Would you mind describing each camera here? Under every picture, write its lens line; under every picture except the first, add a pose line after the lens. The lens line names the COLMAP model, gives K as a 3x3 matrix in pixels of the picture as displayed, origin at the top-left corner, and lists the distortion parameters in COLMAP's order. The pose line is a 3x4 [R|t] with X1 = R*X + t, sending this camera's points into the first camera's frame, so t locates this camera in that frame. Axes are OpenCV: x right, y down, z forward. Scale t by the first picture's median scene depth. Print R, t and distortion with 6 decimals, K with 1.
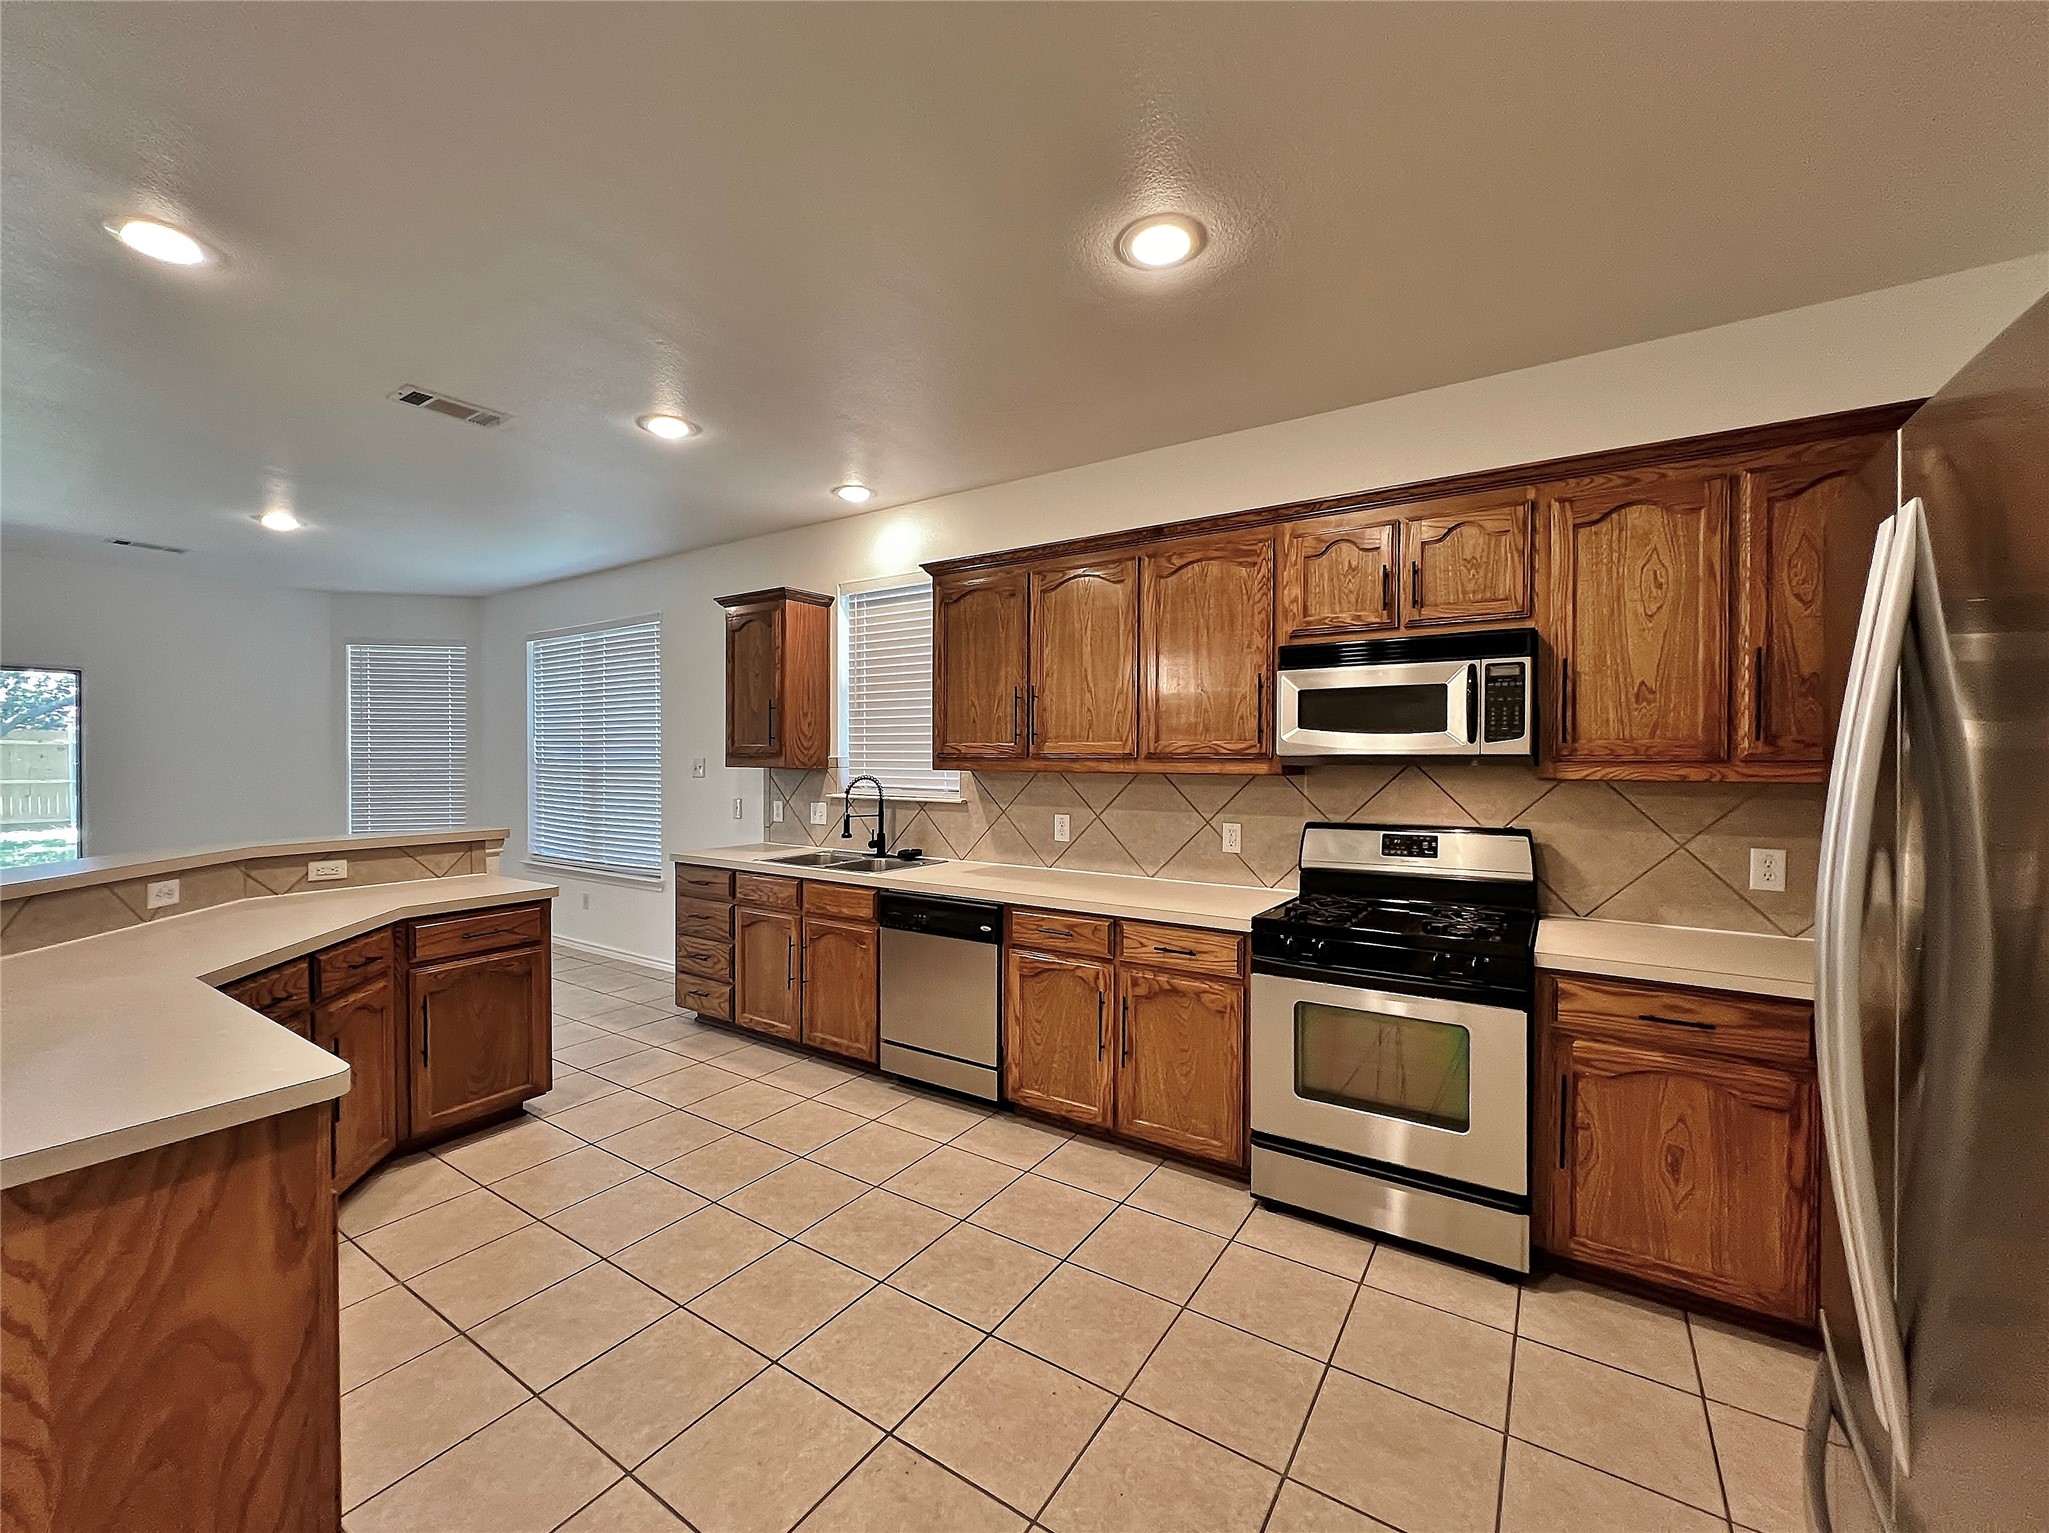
lens RADIAL K [[833.4, 0, 1026.0], [0, 833.4, 763.5], [0, 0, 1]] dist [0.003421, 0.000083]
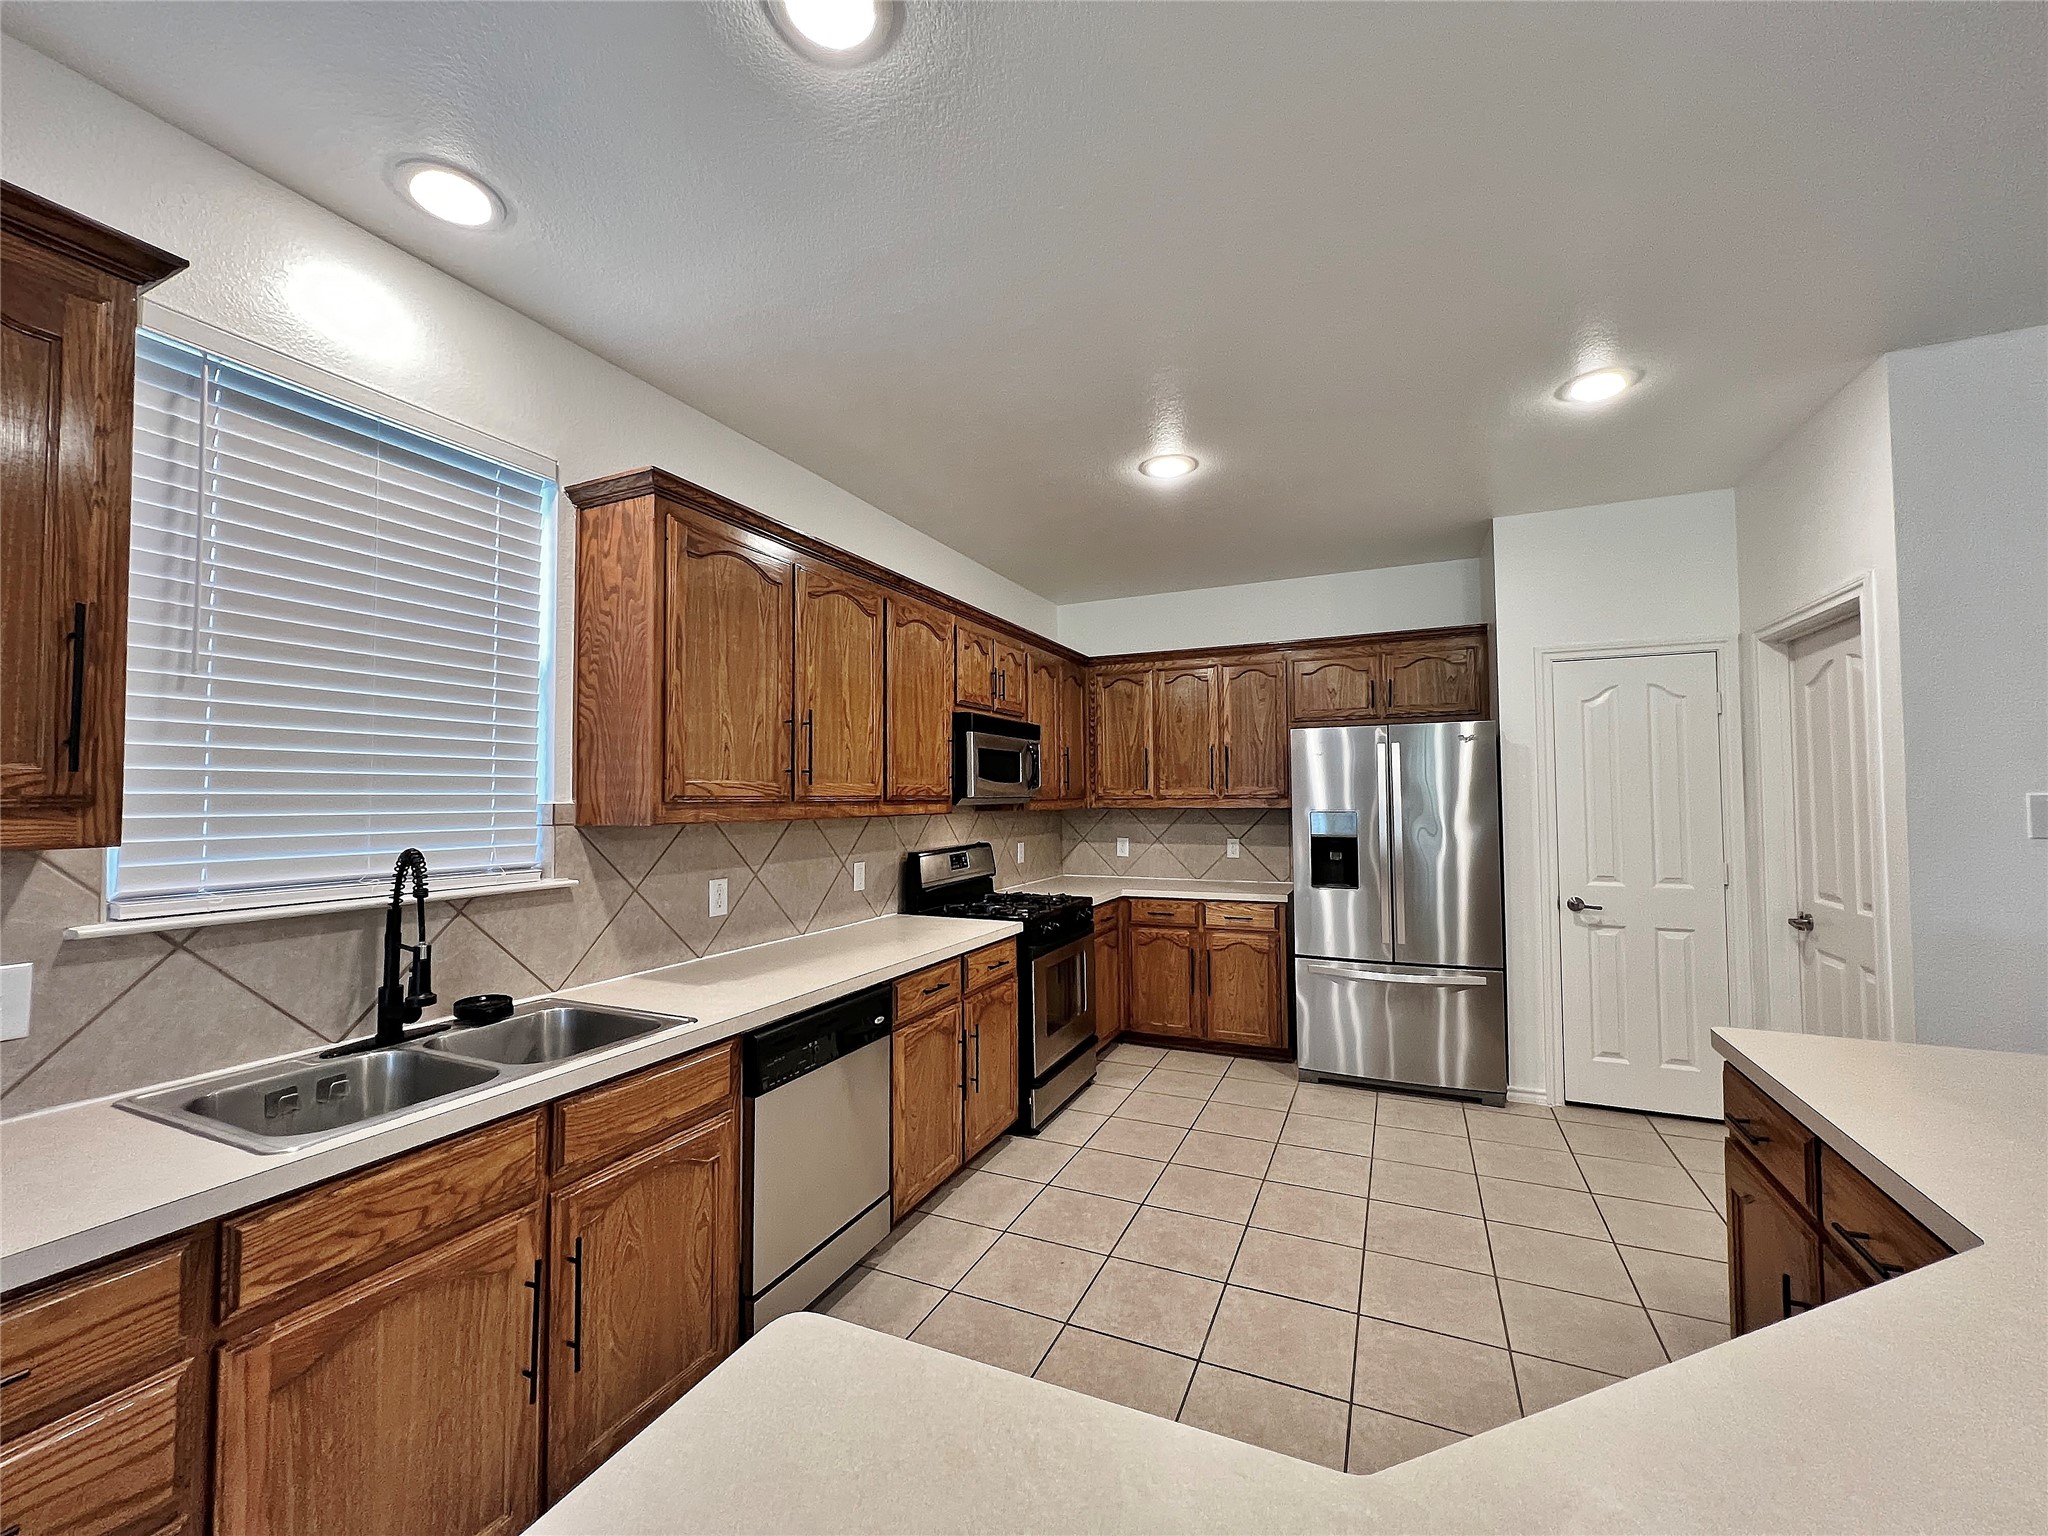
lens RADIAL K [[810.3, 0, 1026.2], [0, 810.3, 770.7], [0, 0, 1]] dist [-0.000923, 0.000305]
pose [[-0.146686, 0.032878, 0.988637, -0.755346], [0.016390, 0.999391, -0.030804, -0.009091], [-0.989047, 0.011685, -0.147135, 0.887716]]
